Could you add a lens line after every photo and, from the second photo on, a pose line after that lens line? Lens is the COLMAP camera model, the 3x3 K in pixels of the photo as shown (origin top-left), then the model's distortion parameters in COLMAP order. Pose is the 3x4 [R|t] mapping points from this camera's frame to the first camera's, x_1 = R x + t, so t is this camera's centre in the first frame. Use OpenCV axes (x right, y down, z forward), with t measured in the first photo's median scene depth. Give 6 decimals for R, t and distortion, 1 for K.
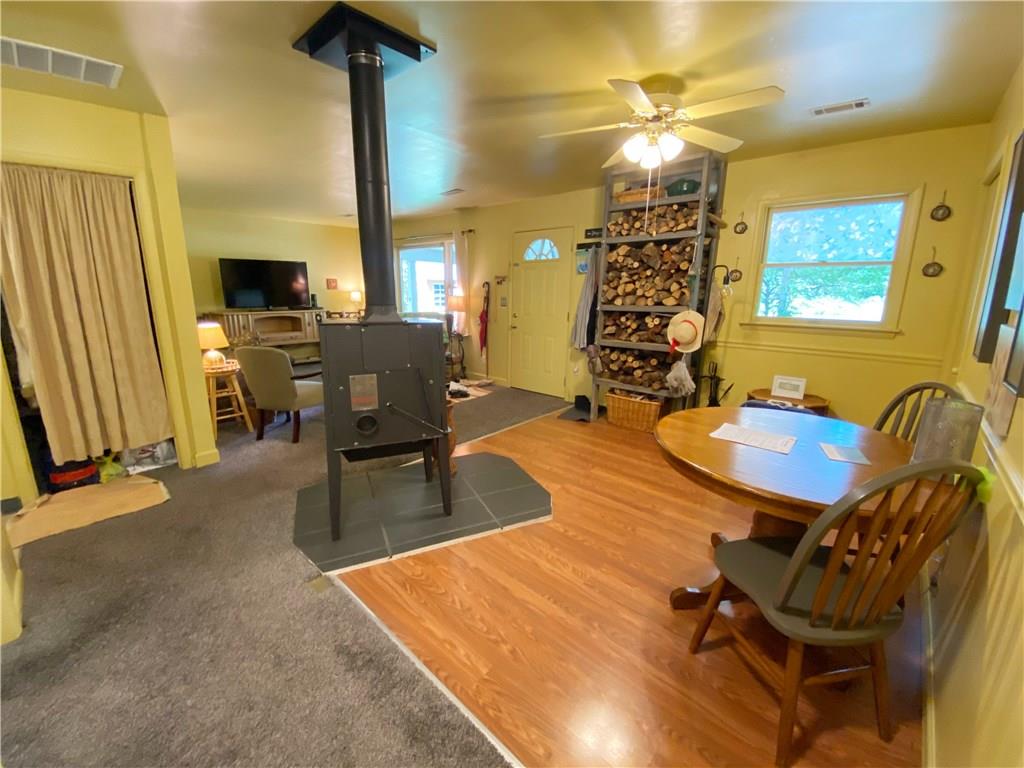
lens RADIAL K [[413.1, 0, 512.0], [0, 413.1, 384.0], [0, 0, 1]] dist [-0.000470, -0.000230]
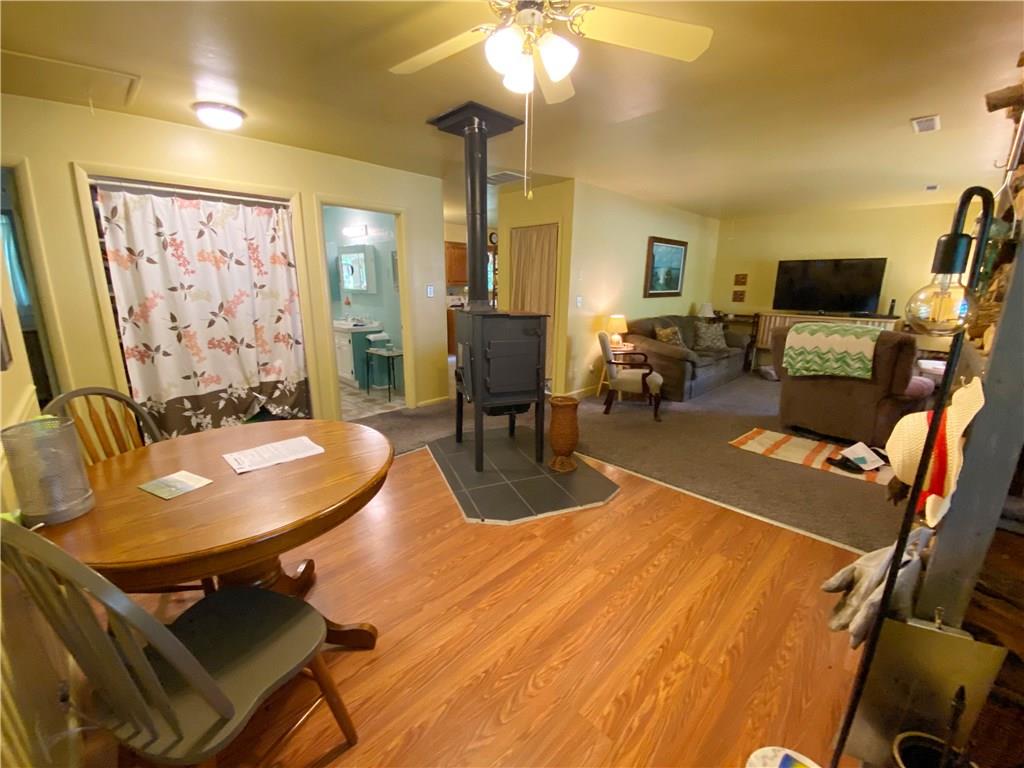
lens RADIAL K [[413.1, 0, 512.0], [0, 413.1, 384.0], [0, 0, 1]] dist [-0.000470, -0.000230]
pose [[-0.054376, 0.222985, -0.973304, 0.846083], [-0.232742, 0.945067, 0.229518, -0.201800], [0.971017, 0.239009, 0.000509, 0.891501]]
